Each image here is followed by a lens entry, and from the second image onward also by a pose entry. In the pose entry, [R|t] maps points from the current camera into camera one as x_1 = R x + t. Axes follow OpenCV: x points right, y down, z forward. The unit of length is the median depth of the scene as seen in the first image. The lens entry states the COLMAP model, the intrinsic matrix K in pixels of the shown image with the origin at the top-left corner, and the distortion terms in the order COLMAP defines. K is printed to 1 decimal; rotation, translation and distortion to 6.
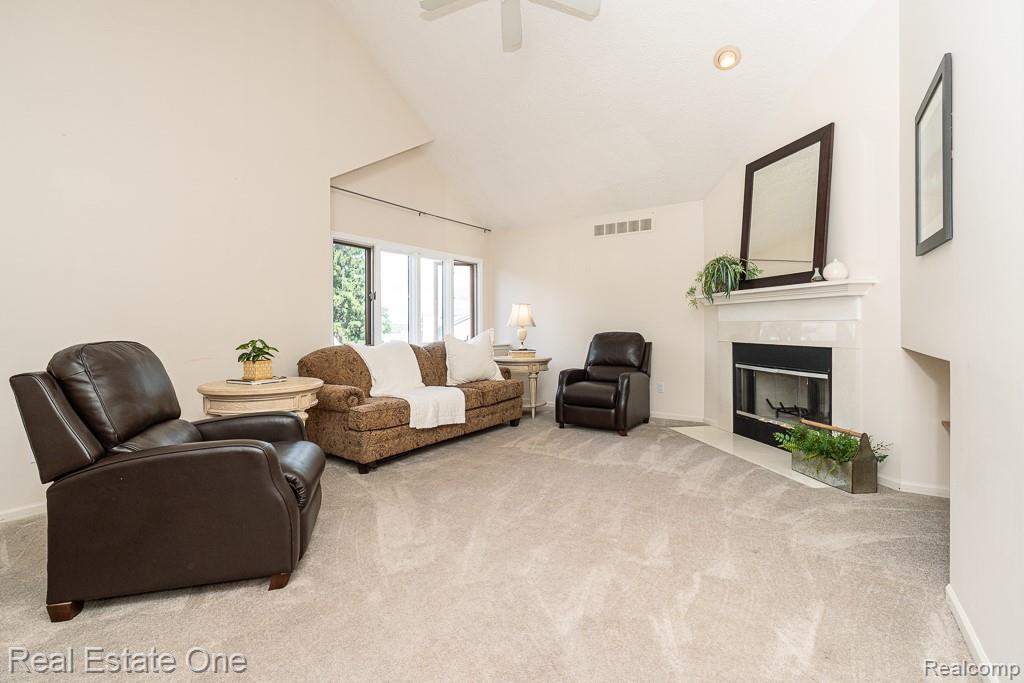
lens RADIAL K [[467.5, 0, 511.0], [0, 467.5, 335.9], [0, 0, 1]] dist [-0.000566, 0.000070]
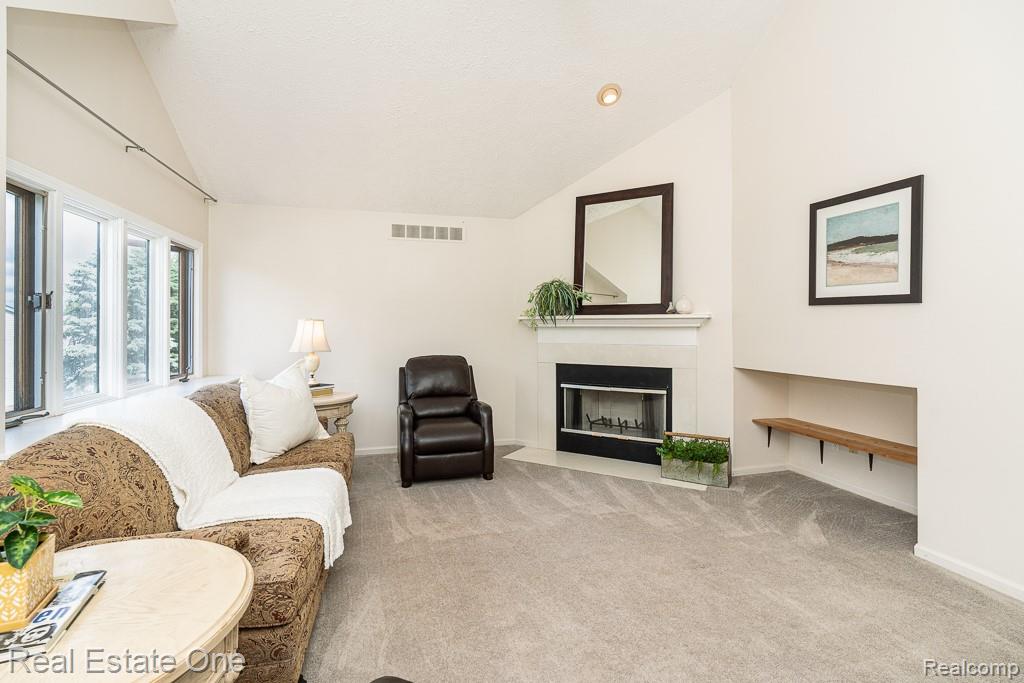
lens RADIAL K [[467.5, 0, 512.4], [0, 467.5, 333.0], [0, 0, 1]] dist [-0.000566, 0.000070]
pose [[0.652535, -0.004818, 0.757743, -0.384978], [0.015582, 0.999854, -0.007060, -0.048756], [-0.757598, 0.016414, 0.652515, 0.407186]]
